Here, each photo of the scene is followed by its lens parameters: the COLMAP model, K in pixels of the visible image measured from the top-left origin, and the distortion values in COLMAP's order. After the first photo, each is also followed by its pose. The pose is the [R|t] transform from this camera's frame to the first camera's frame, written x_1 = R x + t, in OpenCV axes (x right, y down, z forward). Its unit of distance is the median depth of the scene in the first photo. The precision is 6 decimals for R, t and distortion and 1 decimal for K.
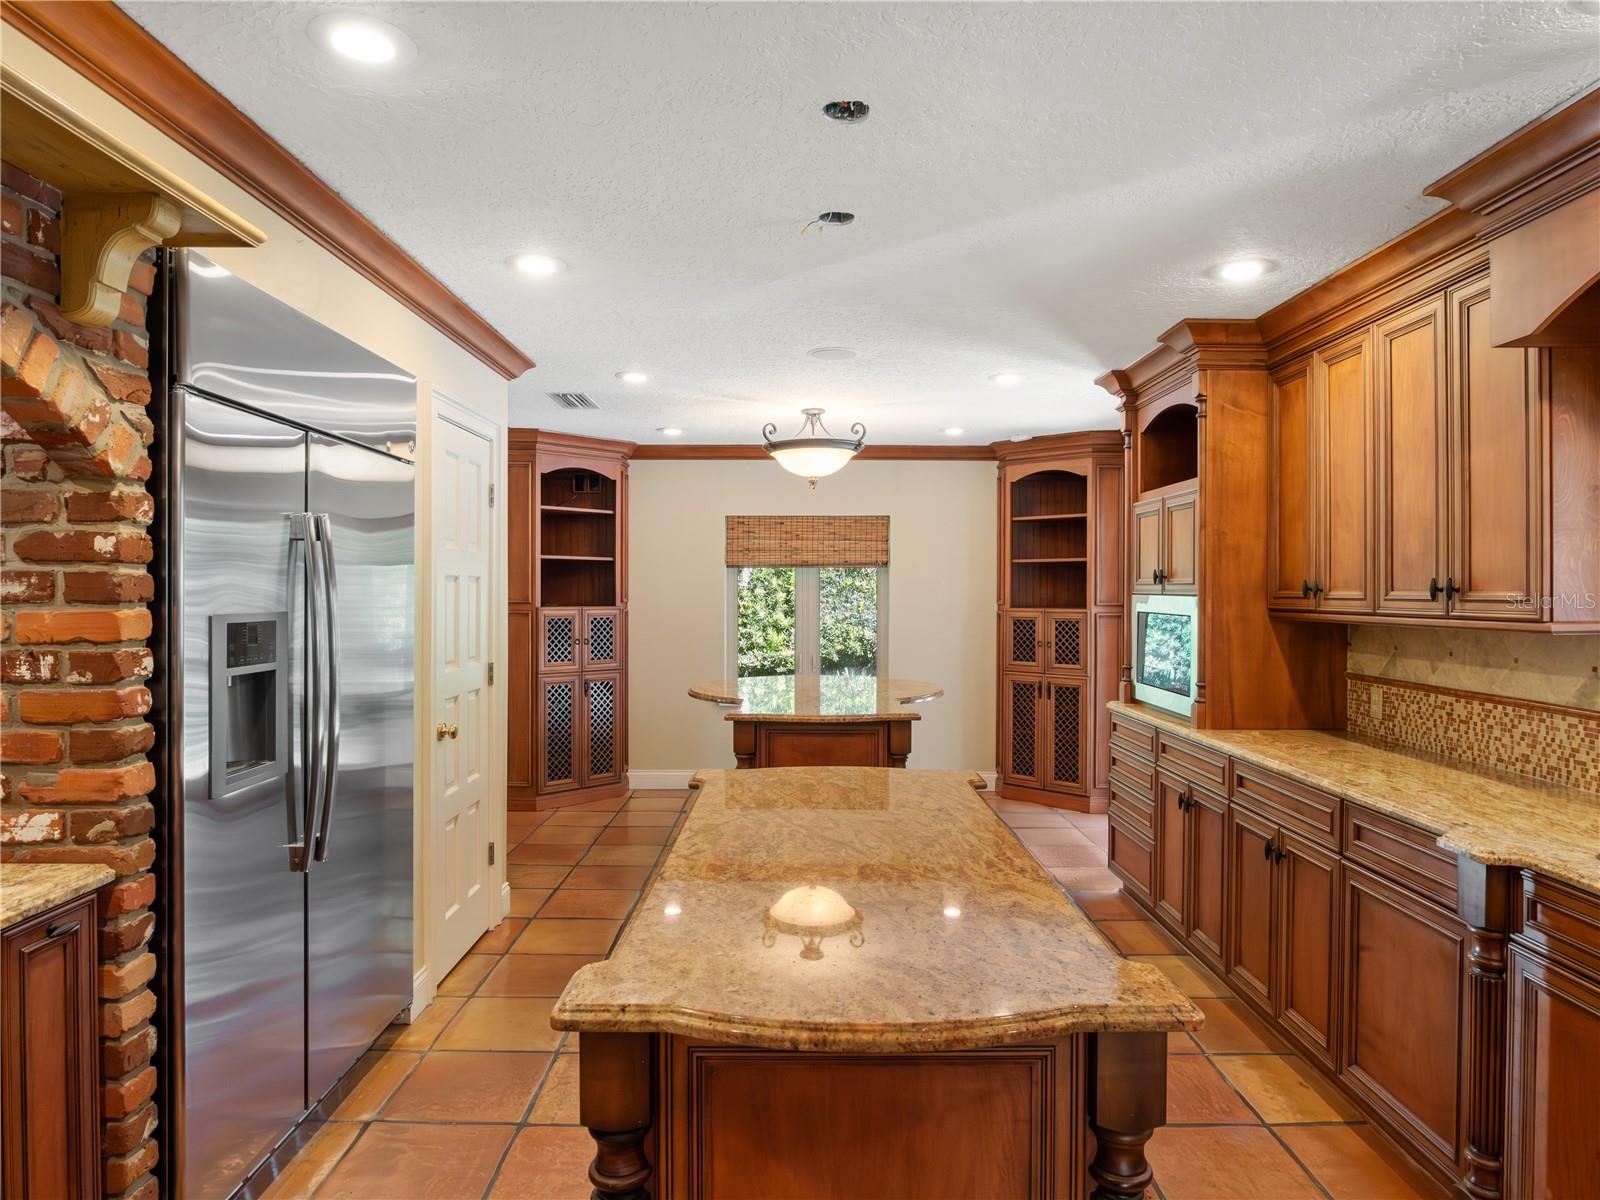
lens RADIAL K [[966.0, 0, 800.0], [0, 966.0, 600.0], [0, 0, 1]] dist [-0.021268, 0.003572]
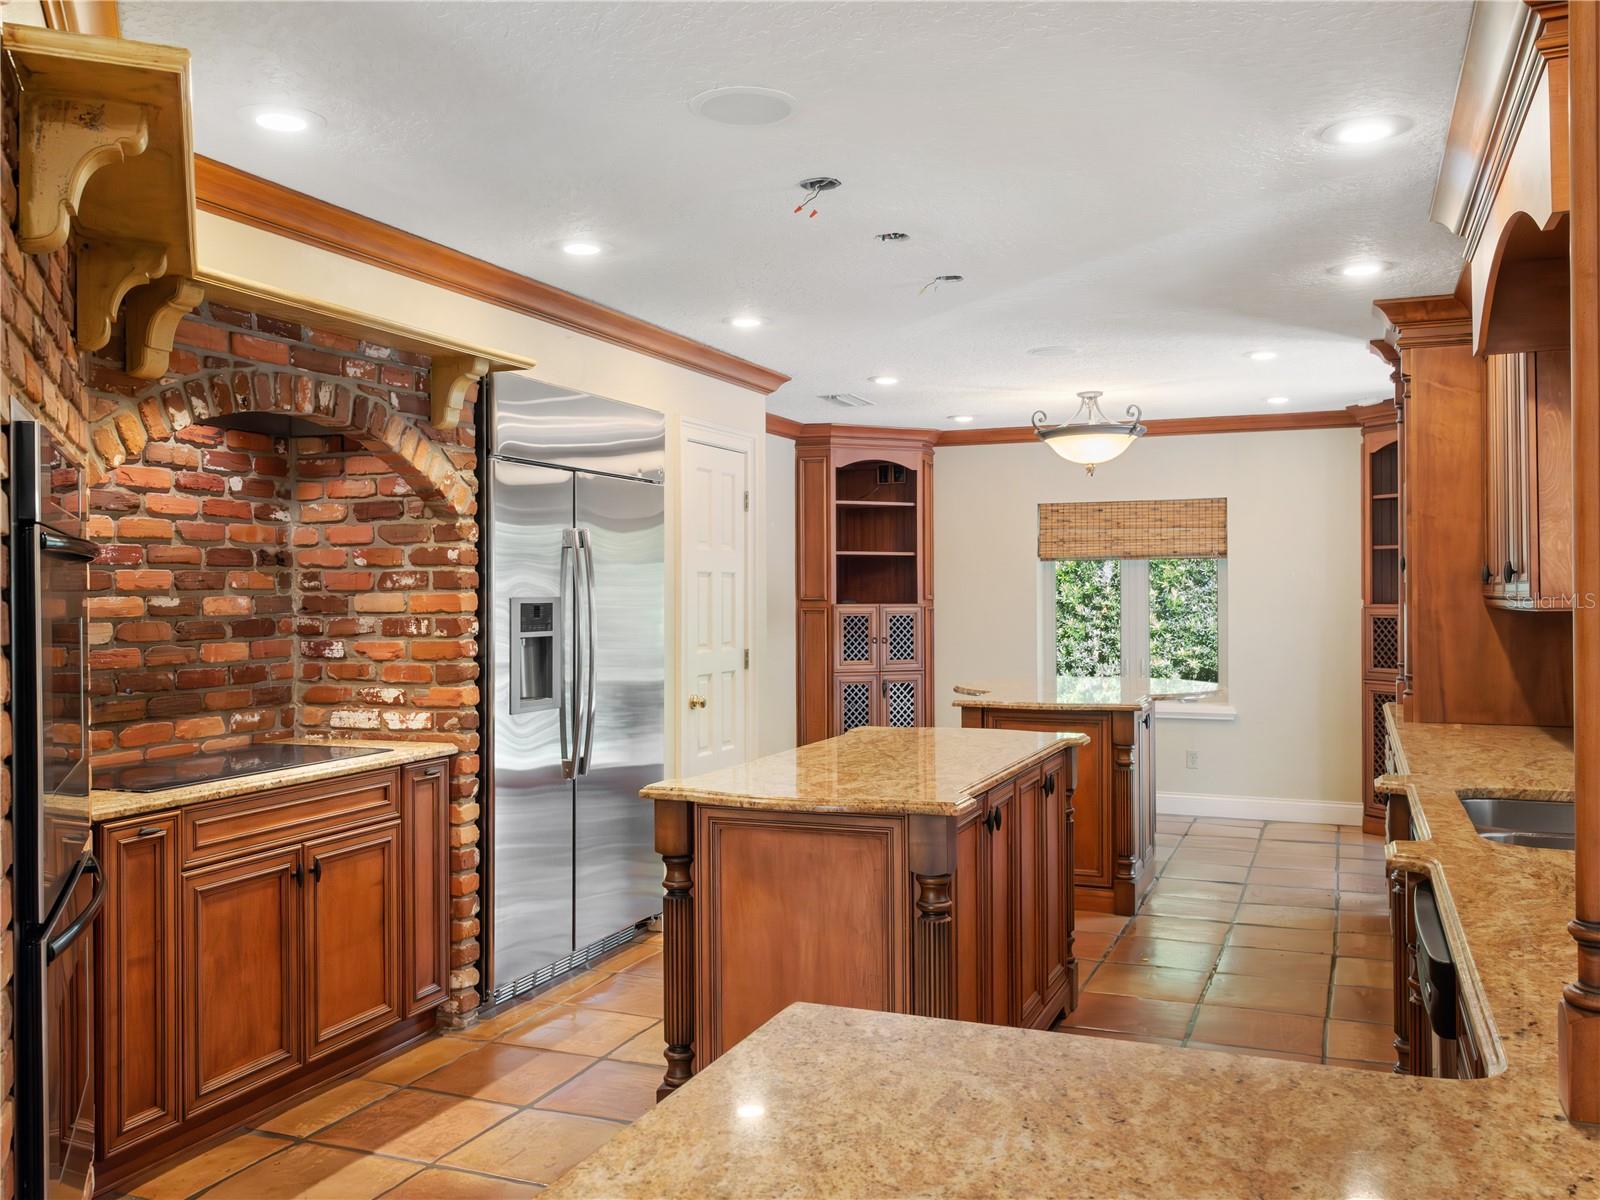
lens RADIAL K [[1352.1, 0, 800.0], [0, 1352.1, 600.0], [0, 0, 1]] dist [0.004673, 0.000353]
pose [[0.925879, -0.005028, -0.377787, 0.651631], [0.002948, 0.999977, -0.006084, 0.033813], [0.377809, 0.004519, 0.925872, -0.860365]]
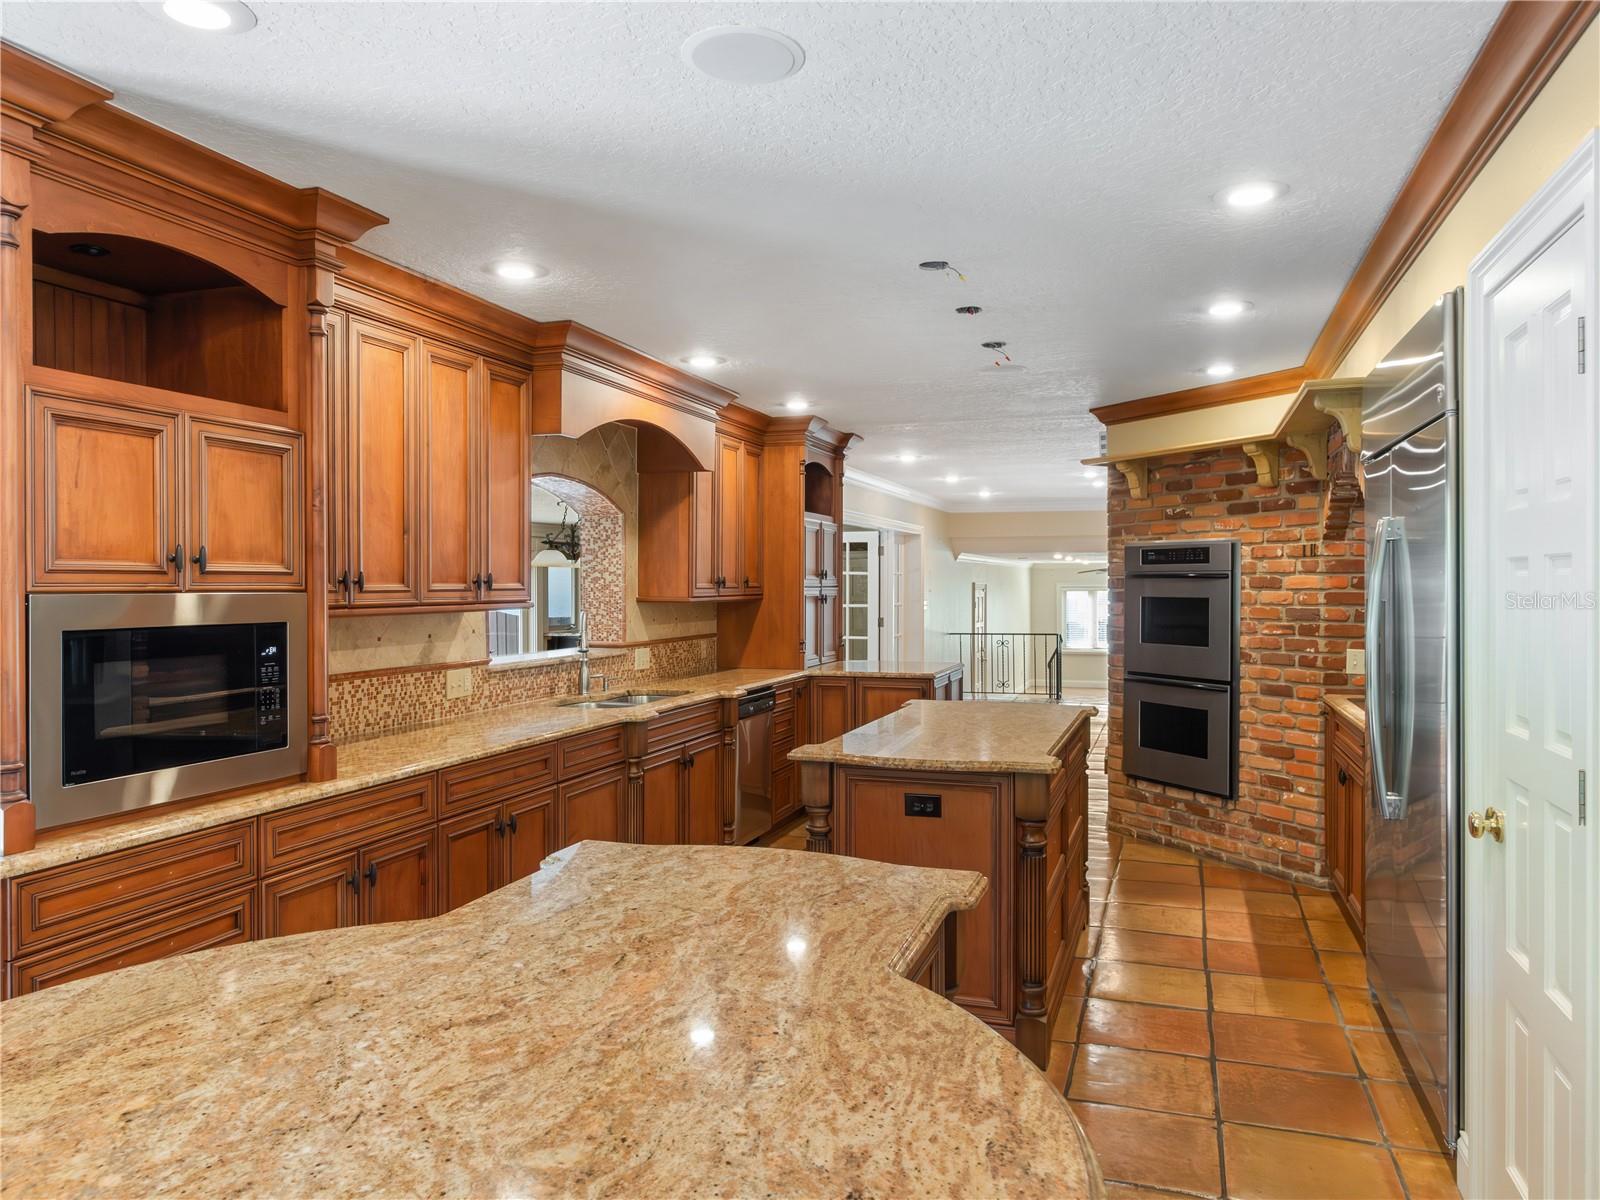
lens RADIAL K [[1122.1, 0, 800.0], [0, 1122.1, 600.0], [0, 0, 1]] dist [0.005698, -0.000216]
pose [[-0.946368, -0.005696, 0.323042, -0.323242], [0.003276, 0.999624, 0.027222, -0.034371], [-0.323075, 0.026820, -0.945993, 3.025694]]
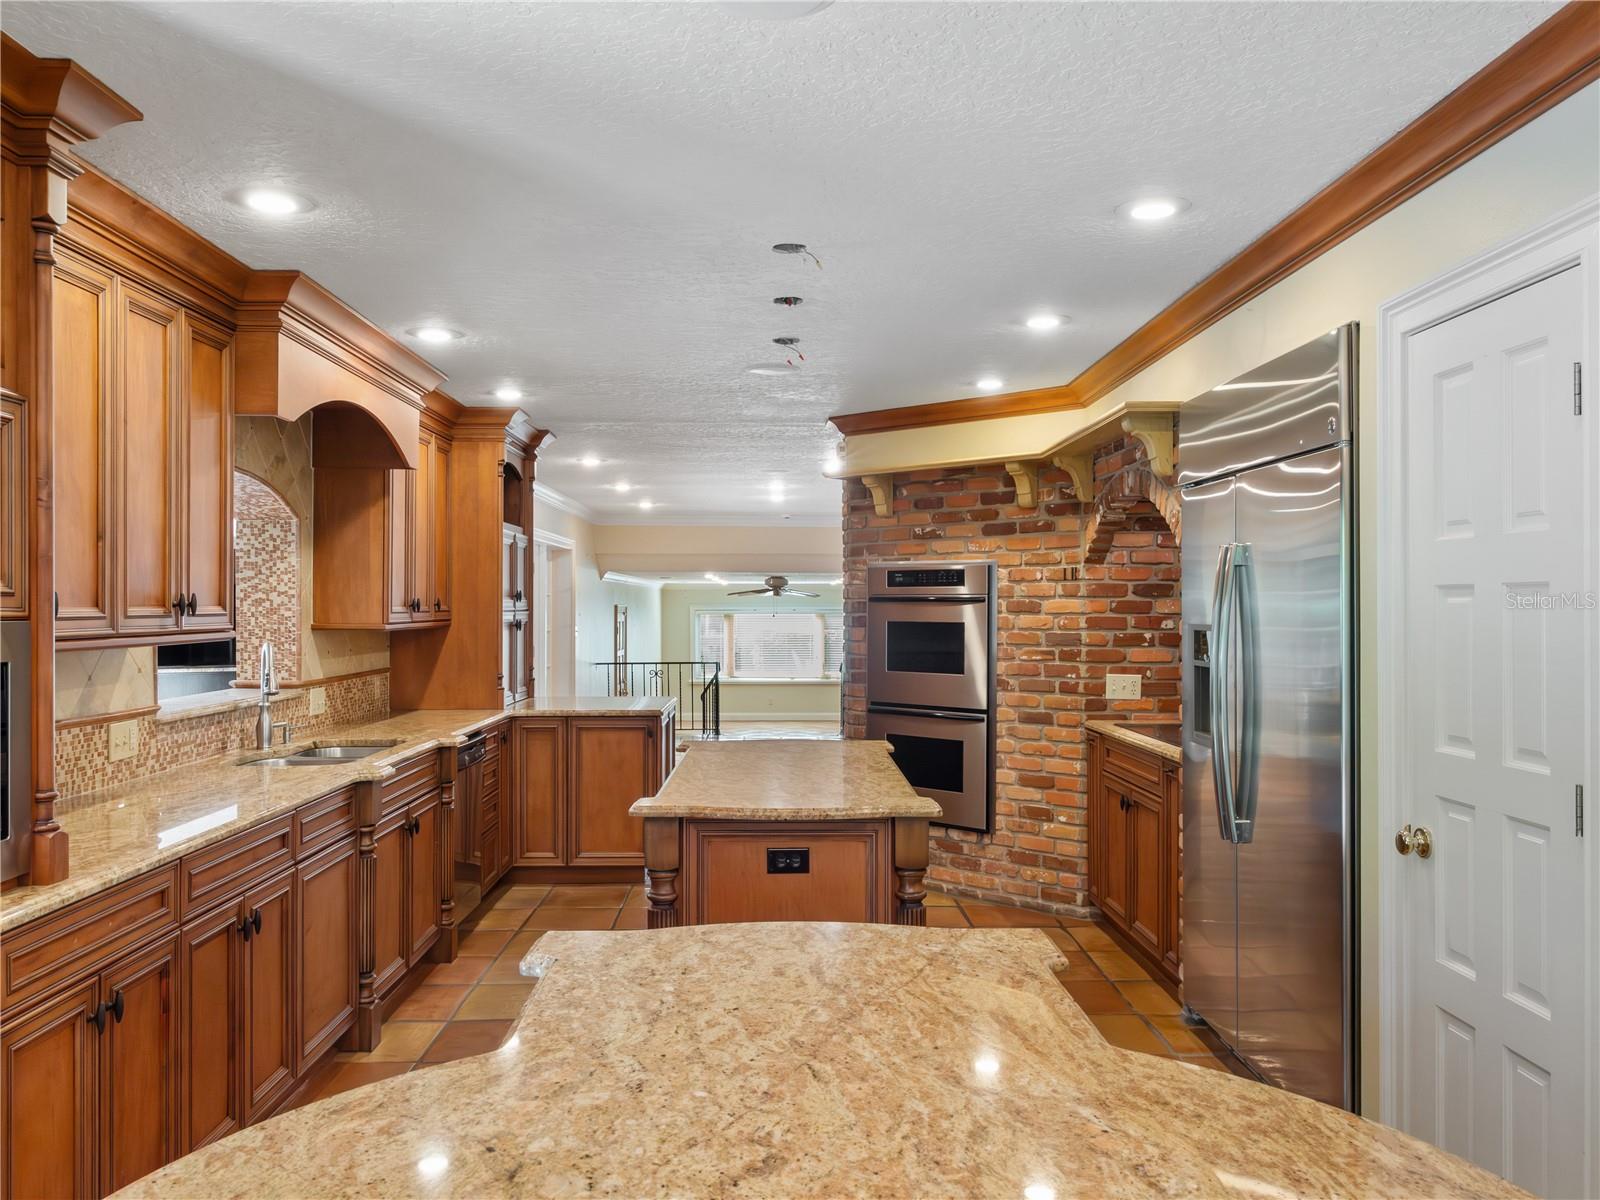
lens RADIAL K [[1271.7, 0, 802.6], [0, 1271.7, 617.9], [0, 0, 1]] dist [0.006445, -0.003229]
pose [[-0.999809, -0.002167, -0.019425, 0.060626], [-0.002599, 0.999749, 0.022260, -0.037253], [0.019372, 0.022306, -0.999563, 3.051172]]
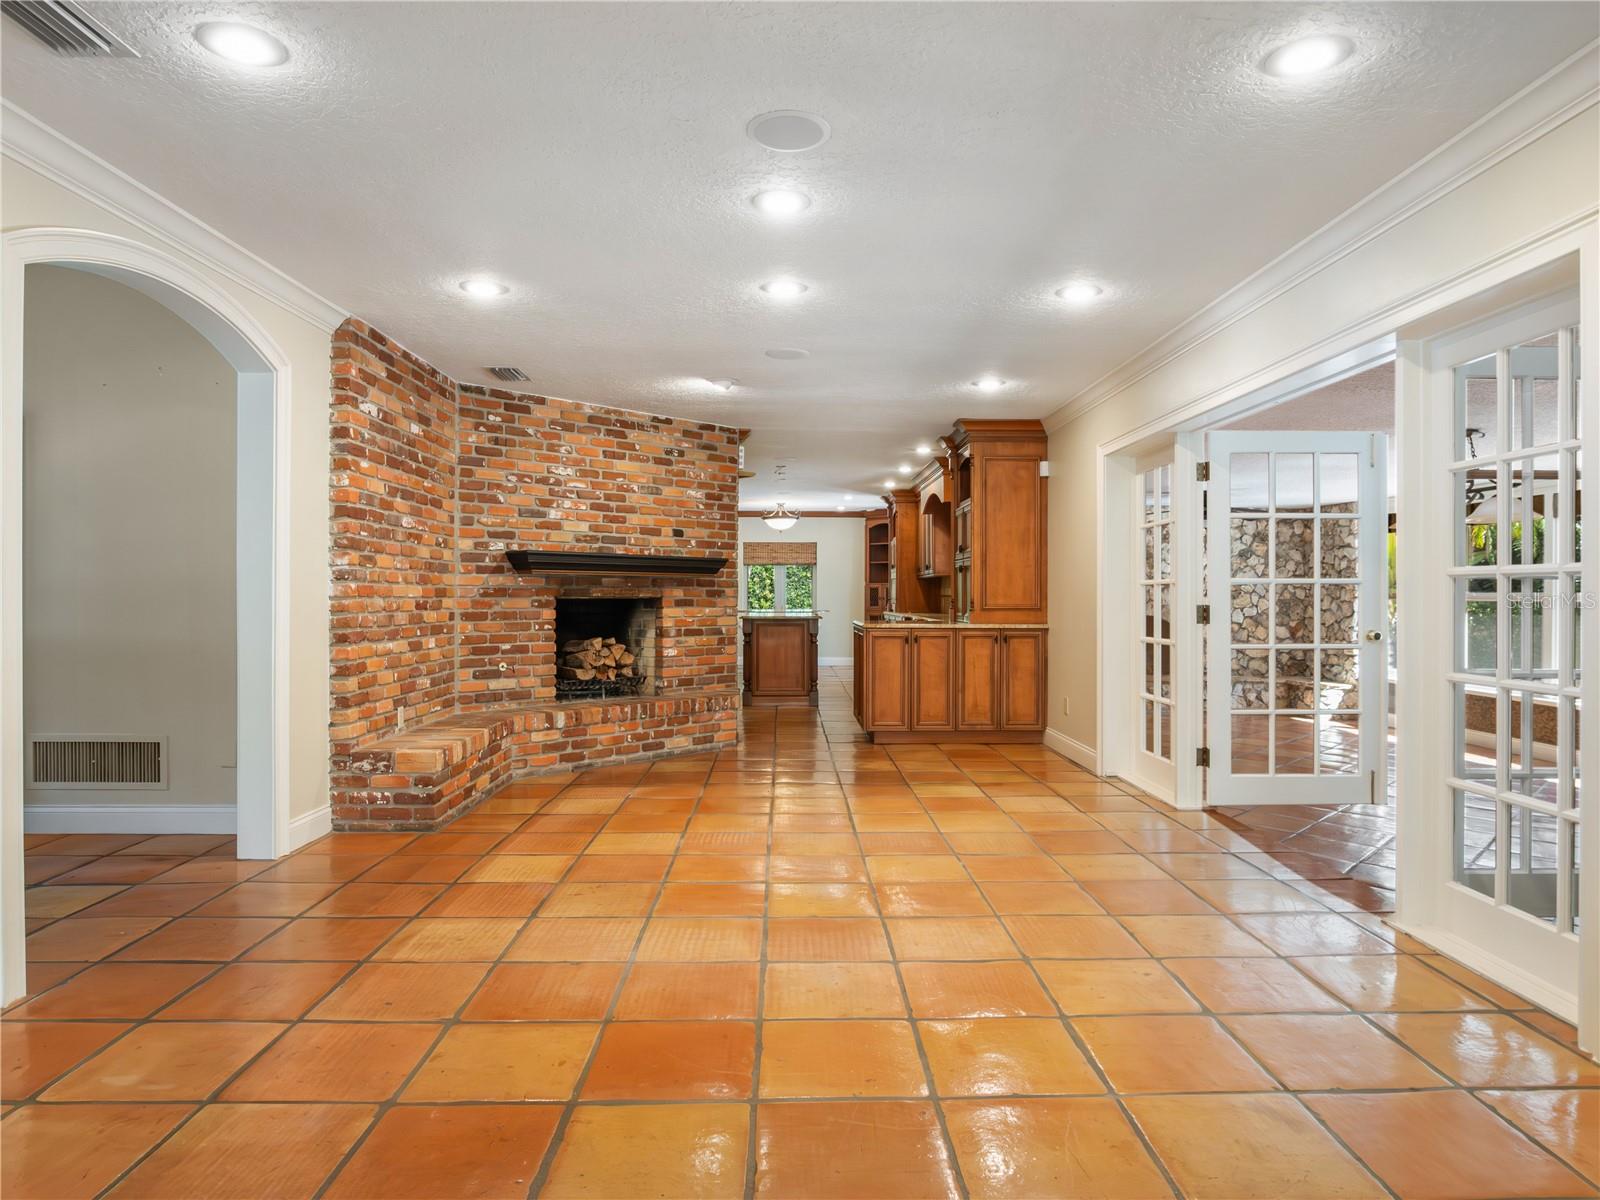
lens RADIAL K [[978.2, 0, 799.5], [0, 978.2, 588.4], [0, 0, 1]] dist [-0.016911, 0.001470]
pose [[0.999911, 0.000123, 0.013319, 0.075487], [0.000130, 0.999820, -0.018975, 0.206489], [-0.013319, 0.018975, 0.999731, -4.152077]]
